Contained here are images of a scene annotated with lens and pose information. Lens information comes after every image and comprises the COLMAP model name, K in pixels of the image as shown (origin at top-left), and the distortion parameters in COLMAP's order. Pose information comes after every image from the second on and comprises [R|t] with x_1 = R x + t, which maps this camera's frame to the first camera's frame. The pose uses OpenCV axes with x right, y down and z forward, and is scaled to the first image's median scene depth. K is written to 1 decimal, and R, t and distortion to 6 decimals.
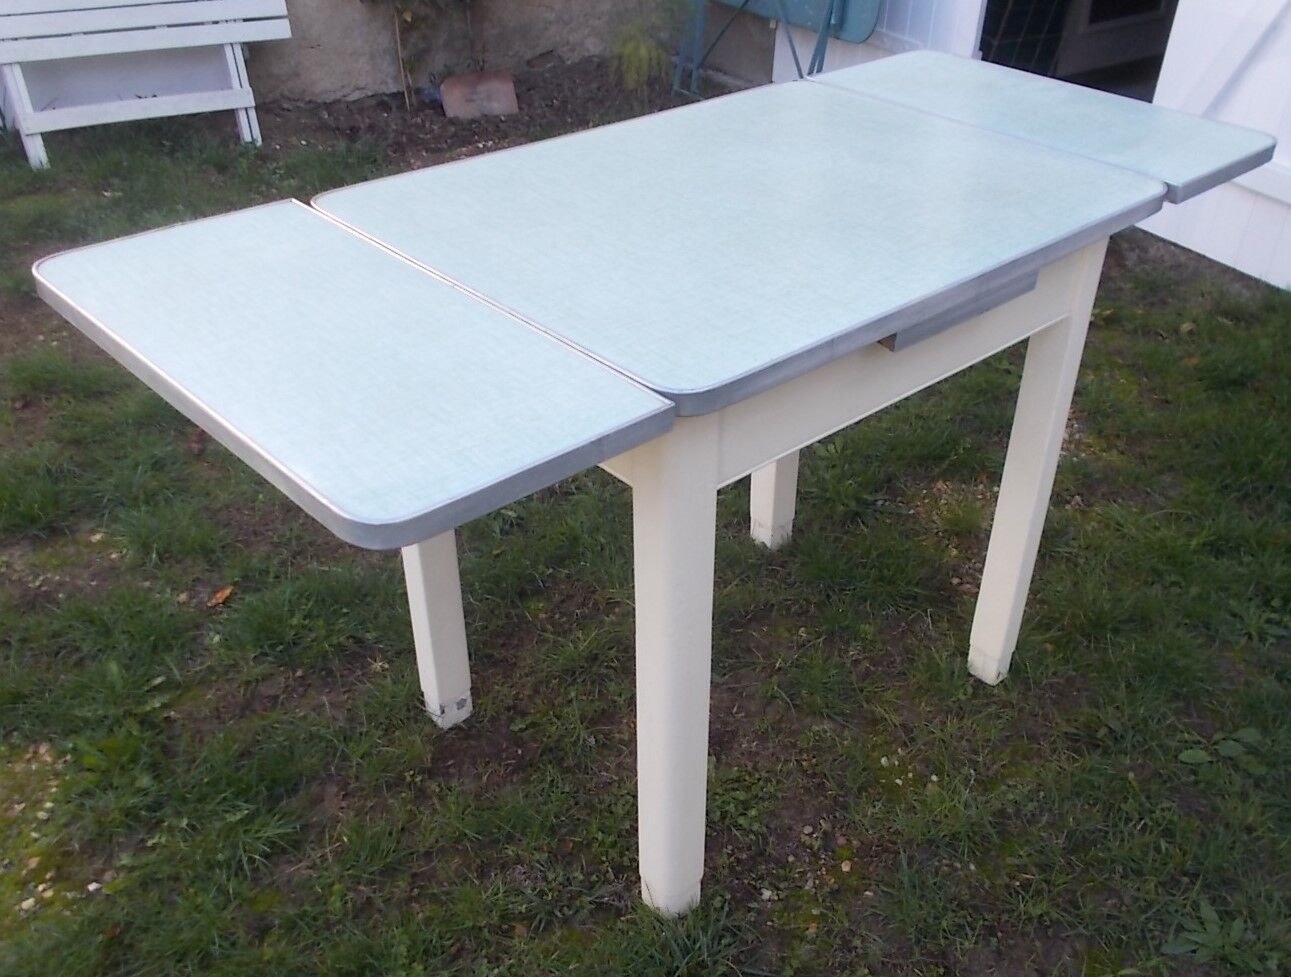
lens RADIAL K [[992.9, 0, 644.5], [0, 992.9, 484.9], [0, 0, 1]] dist [0.010166, 0.002803]
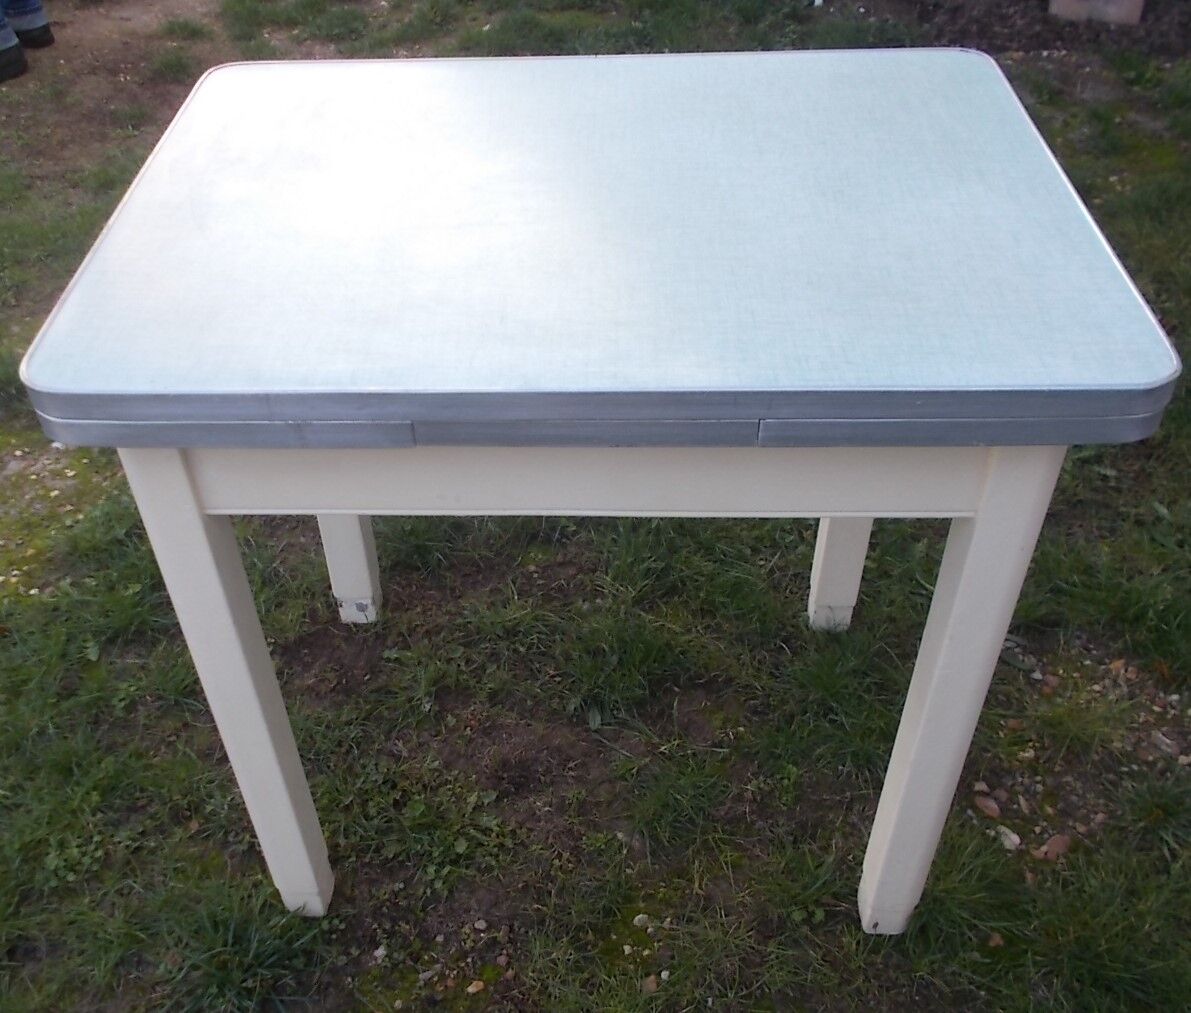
lens RADIAL K [[987.6, 0, 594.9], [0, 987.6, 510.7], [0, 0, 1]] dist [0.006395, 0.011247]
pose [[0.764930, 0.430821, -0.478827, 0.497228], [-0.361914, 0.902421, 0.233785, -0.213031], [0.532823, -0.005535, 0.846209, 0.331873]]
